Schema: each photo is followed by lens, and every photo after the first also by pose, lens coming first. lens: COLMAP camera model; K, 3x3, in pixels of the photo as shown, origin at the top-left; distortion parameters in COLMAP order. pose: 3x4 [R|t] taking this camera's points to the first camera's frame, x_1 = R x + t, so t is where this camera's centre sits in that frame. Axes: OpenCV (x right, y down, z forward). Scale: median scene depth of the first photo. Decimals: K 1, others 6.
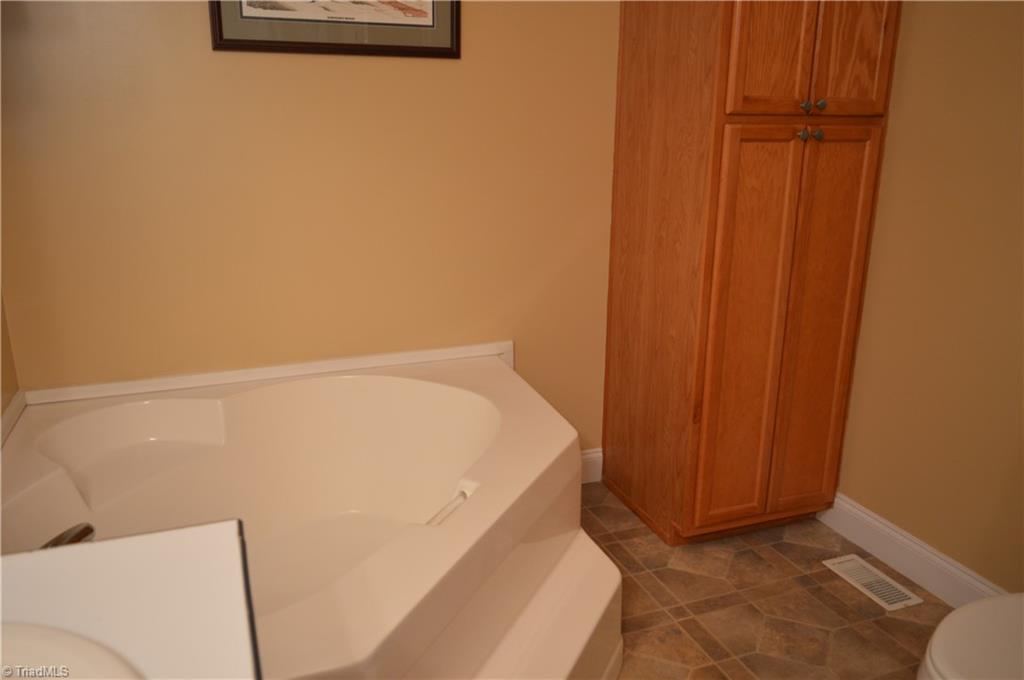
lens RADIAL K [[803.8, 0, 512.6], [0, 803.8, 340.3], [0, 0, 1]] dist [-0.026280, -0.004638]
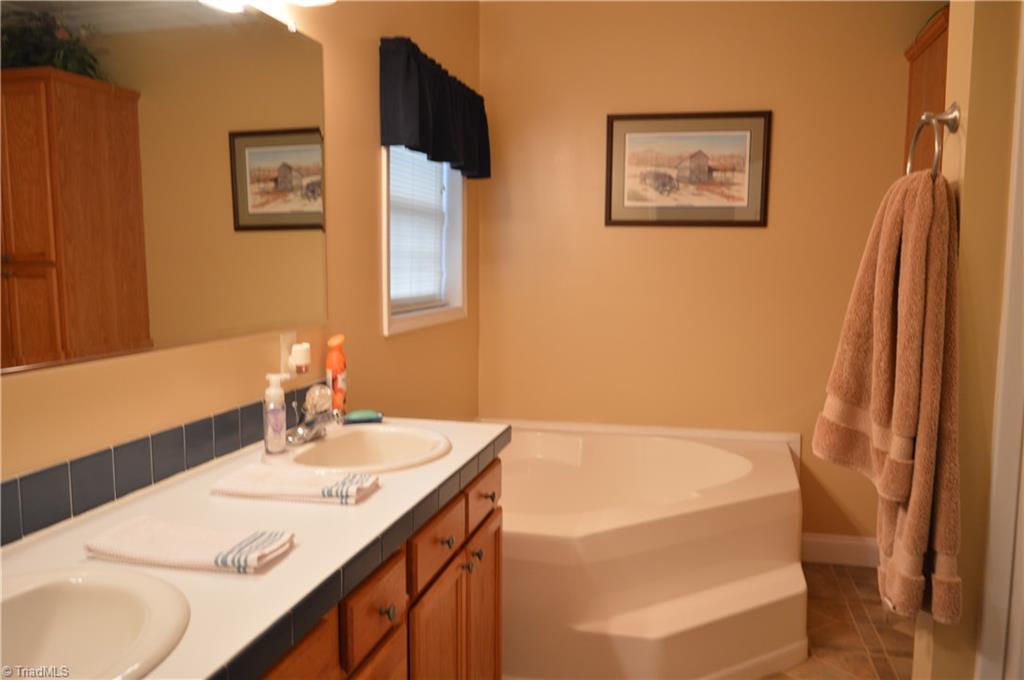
lens RADIAL K [[803.8, 0, 511.9], [0, 803.8, 342.2], [0, 0, 1]] dist [-0.026280, -0.004638]
pose [[0.823509, 0.052724, -0.564848, 0.391178], [-0.153186, 0.979352, -0.131919, 0.112373], [0.546230, 0.195164, 0.814582, -0.390866]]
